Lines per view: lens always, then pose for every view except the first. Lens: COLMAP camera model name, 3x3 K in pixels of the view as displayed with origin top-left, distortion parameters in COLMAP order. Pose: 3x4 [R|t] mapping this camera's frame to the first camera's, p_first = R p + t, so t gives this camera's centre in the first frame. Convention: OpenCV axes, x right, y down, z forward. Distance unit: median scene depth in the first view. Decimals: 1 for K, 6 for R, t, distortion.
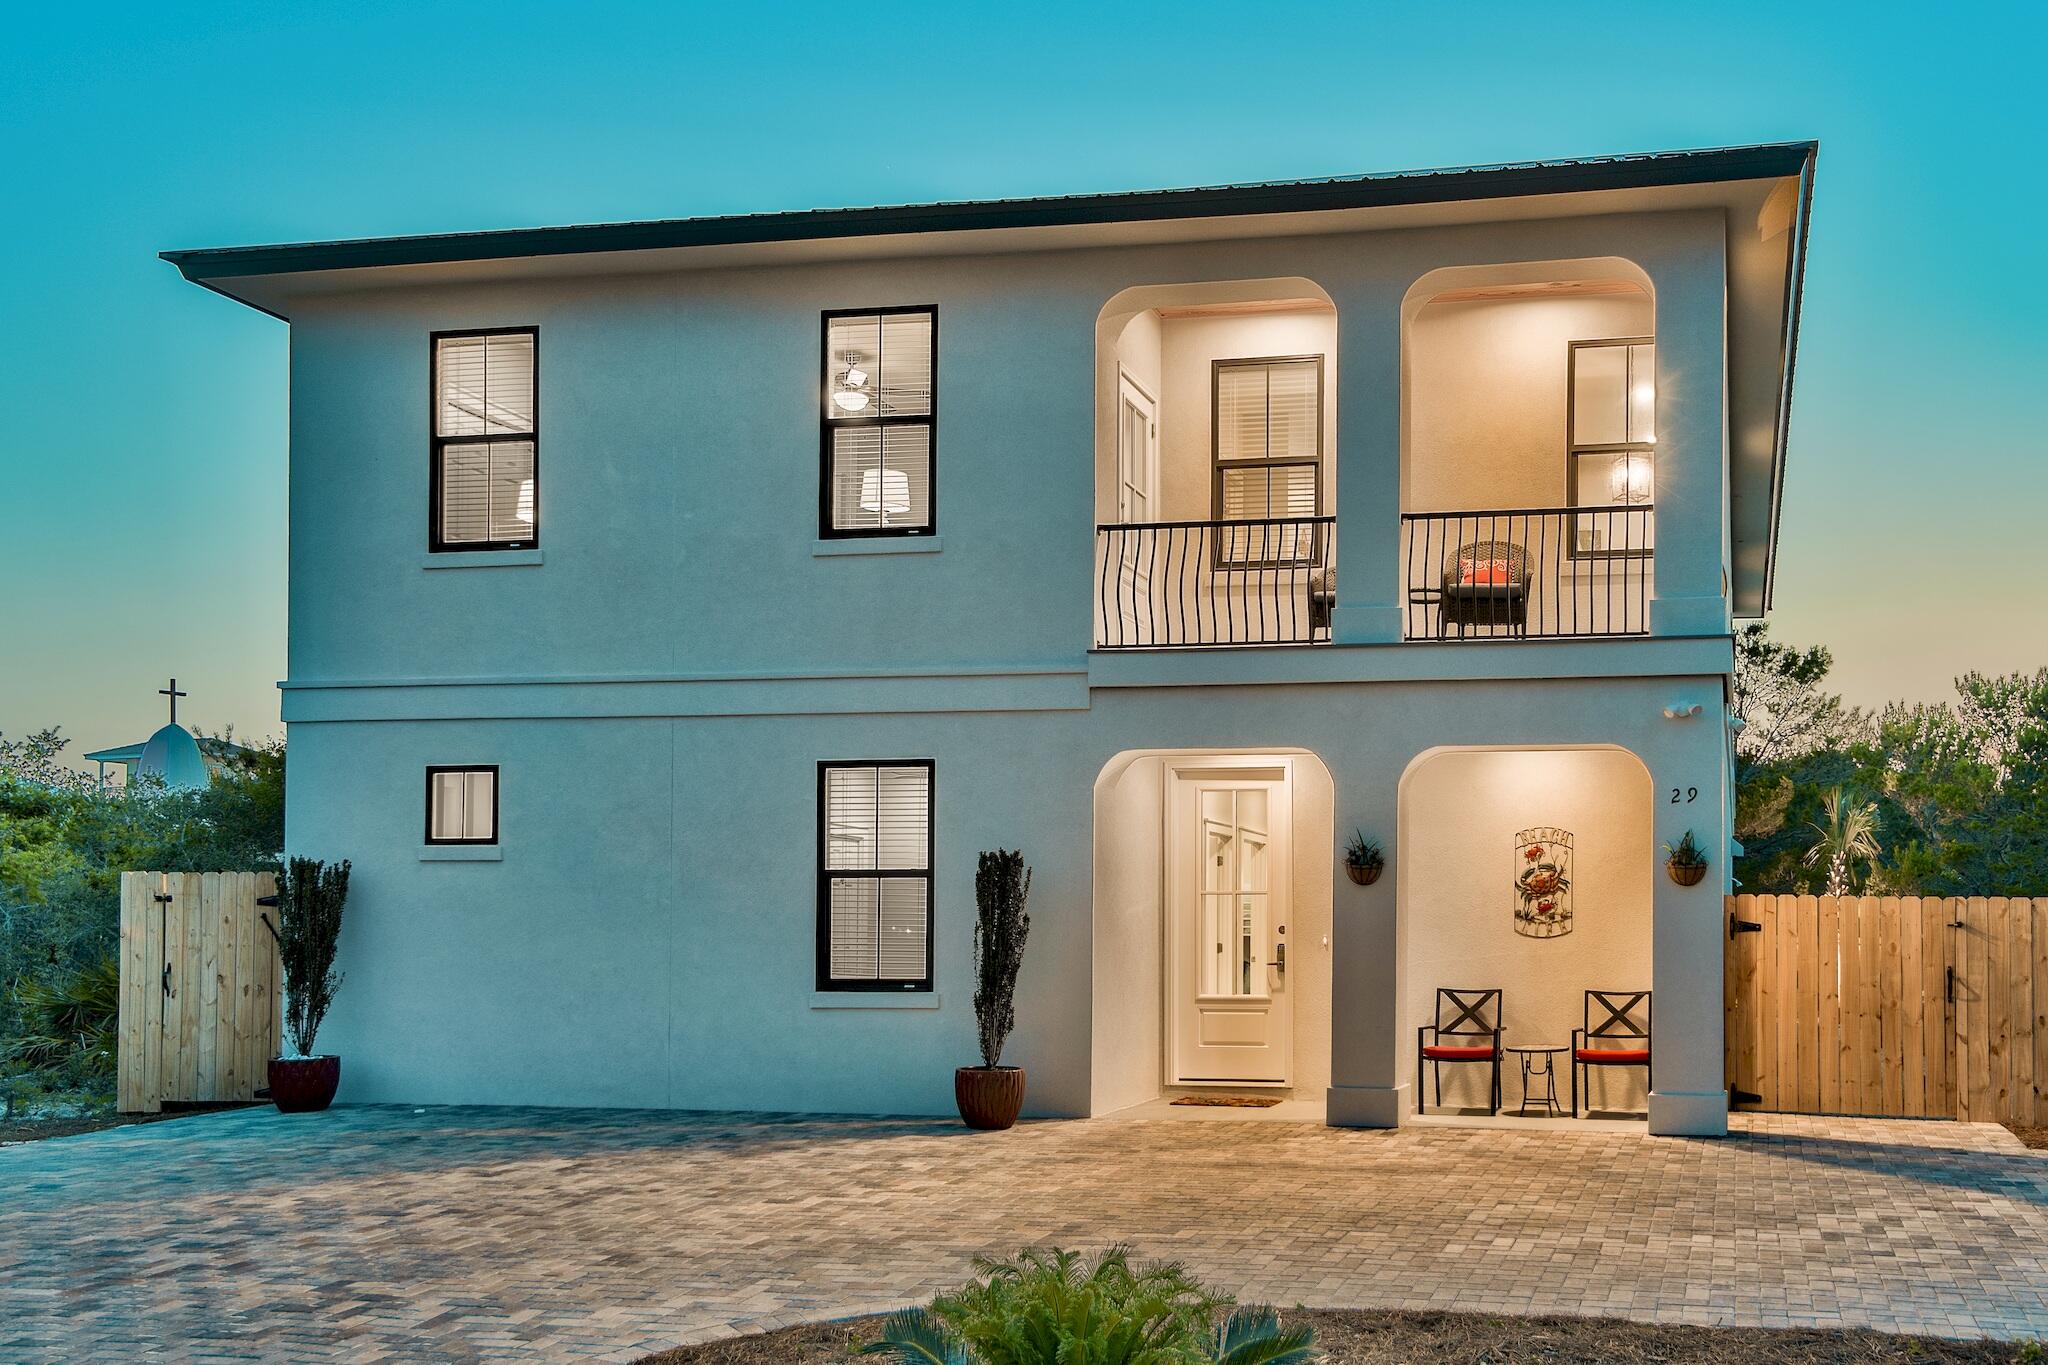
lens RADIAL K [[1683.5, 0, 1023.7], [0, 1683.5, 665.5], [0, 0, 1]] dist [0.020573, -0.005280]
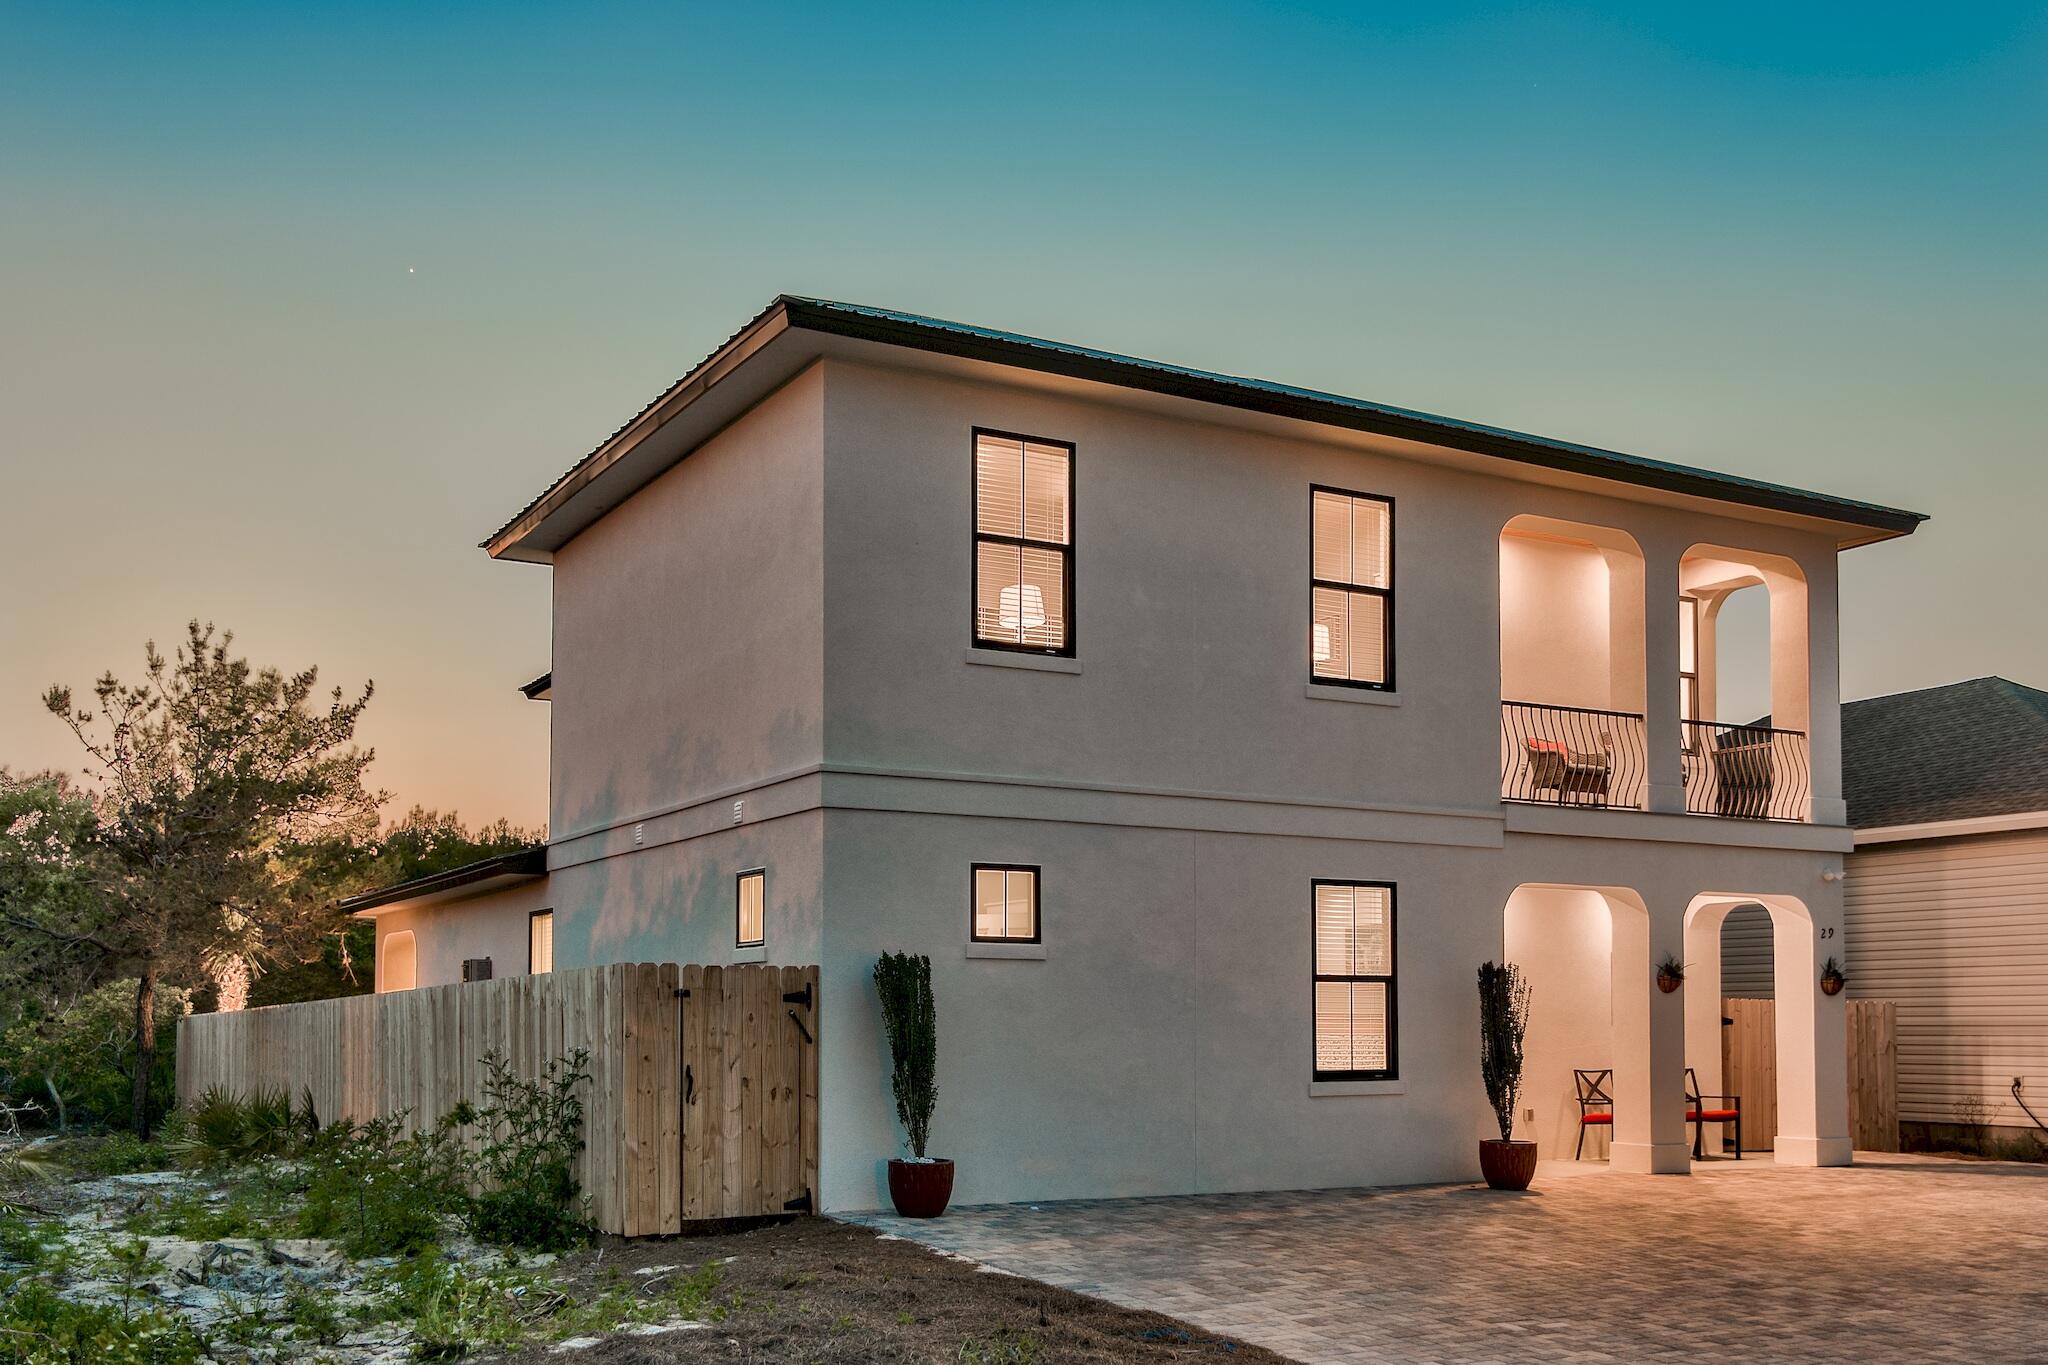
lens RADIAL K [[1741.6, 0, 1022.9], [0, 1741.6, 696.2], [0, 0, 1]] dist [-0.003602, -0.003665]
pose [[0.810050, 0.105626, 0.576768, -0.929517], [-0.088416, 0.994398, -0.057931, 0.018772], [-0.579656, -0.004068, 0.814851, 0.146472]]
